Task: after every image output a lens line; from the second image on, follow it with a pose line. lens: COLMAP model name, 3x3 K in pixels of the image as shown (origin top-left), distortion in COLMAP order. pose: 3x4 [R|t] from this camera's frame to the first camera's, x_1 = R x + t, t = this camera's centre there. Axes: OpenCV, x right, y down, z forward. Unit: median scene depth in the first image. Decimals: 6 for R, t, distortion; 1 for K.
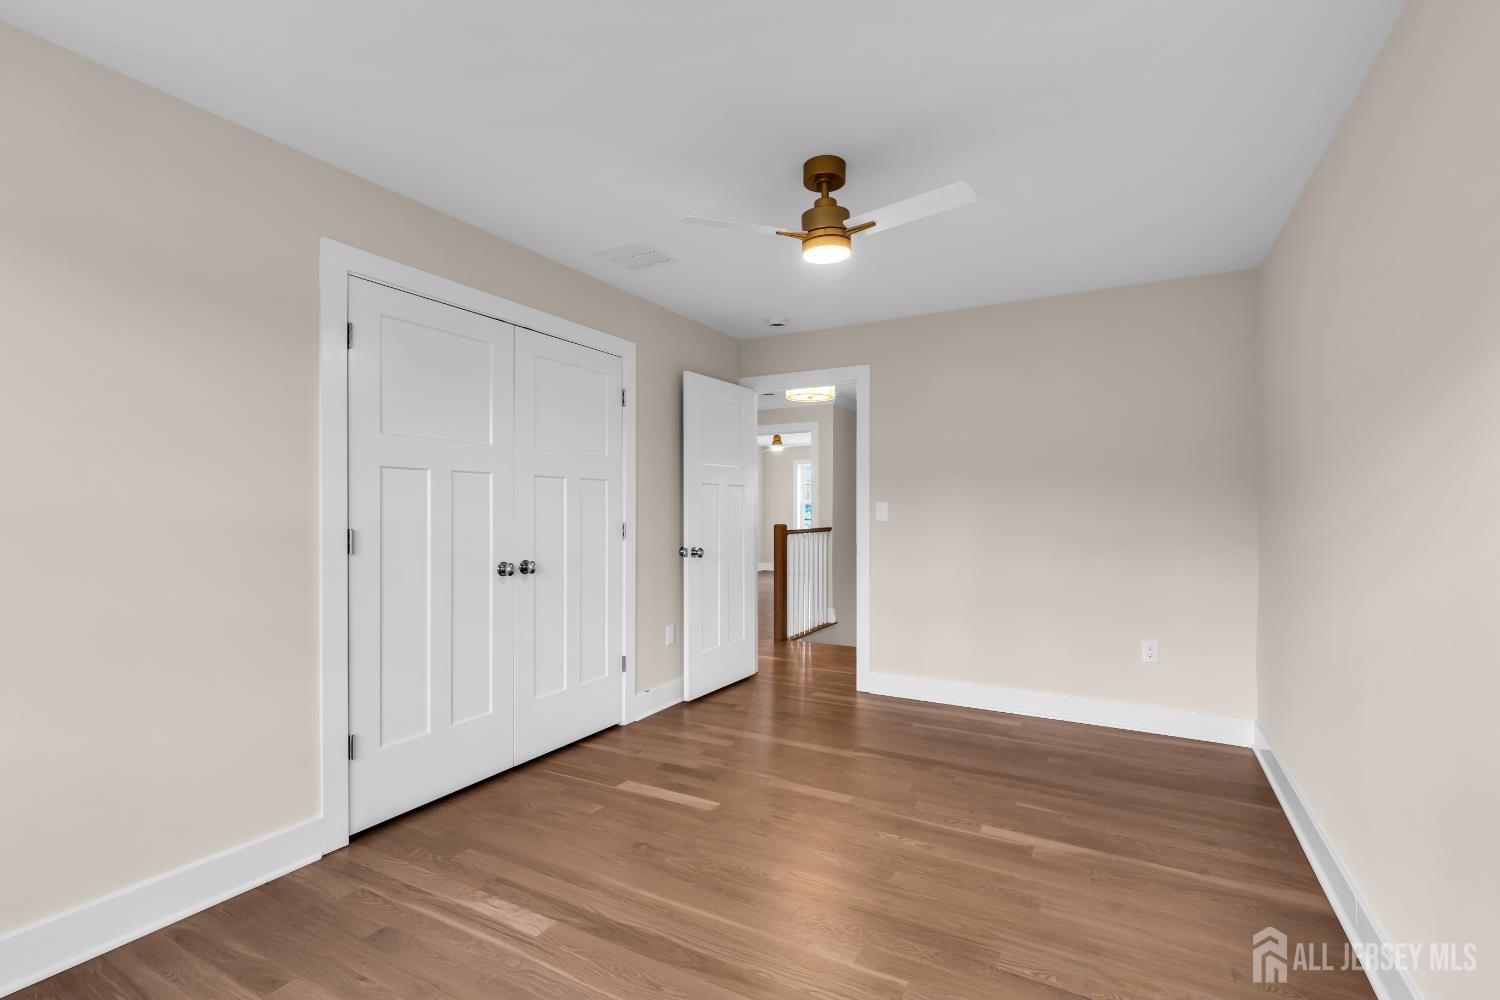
lens RADIAL K [[690.9, 0, 735.0], [0, 690.9, 496.9], [0, 0, 1]] dist [0.012050, -0.001222]
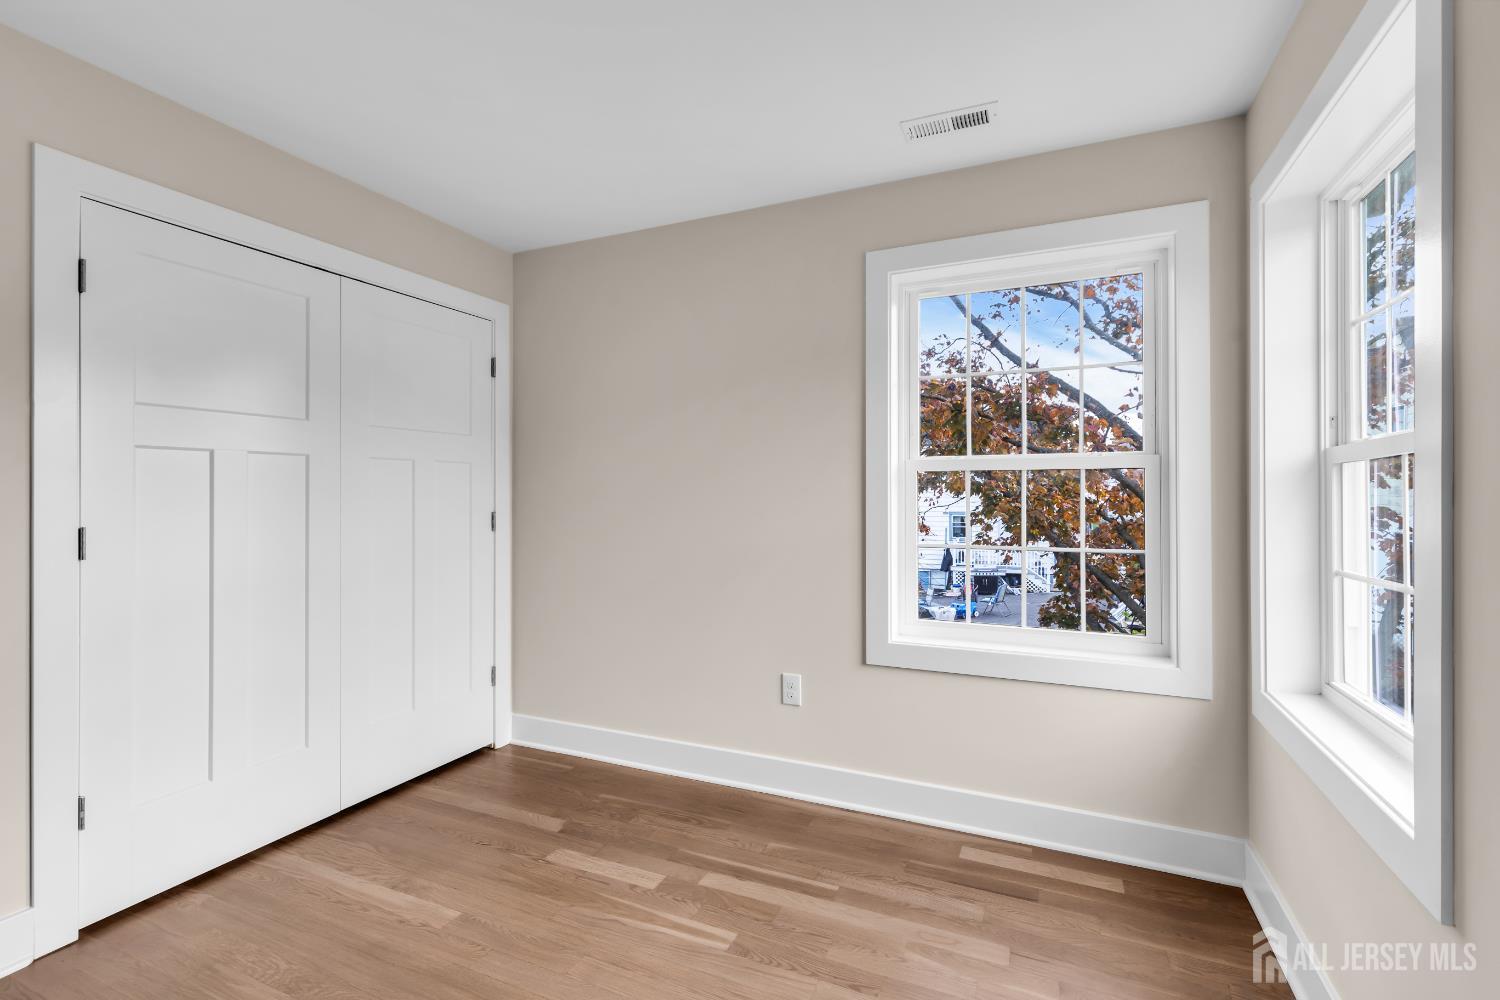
lens RADIAL K [[690.9, 0, 742.3], [0, 690.9, 487.8], [0, 0, 1]] dist [0.012050, -0.001222]
pose [[0.995493, -0.004329, 0.094735, 0.077261], [0.003819, 0.999977, 0.005566, 0.001146], [-0.094757, -0.005180, 0.995487, 0.129592]]
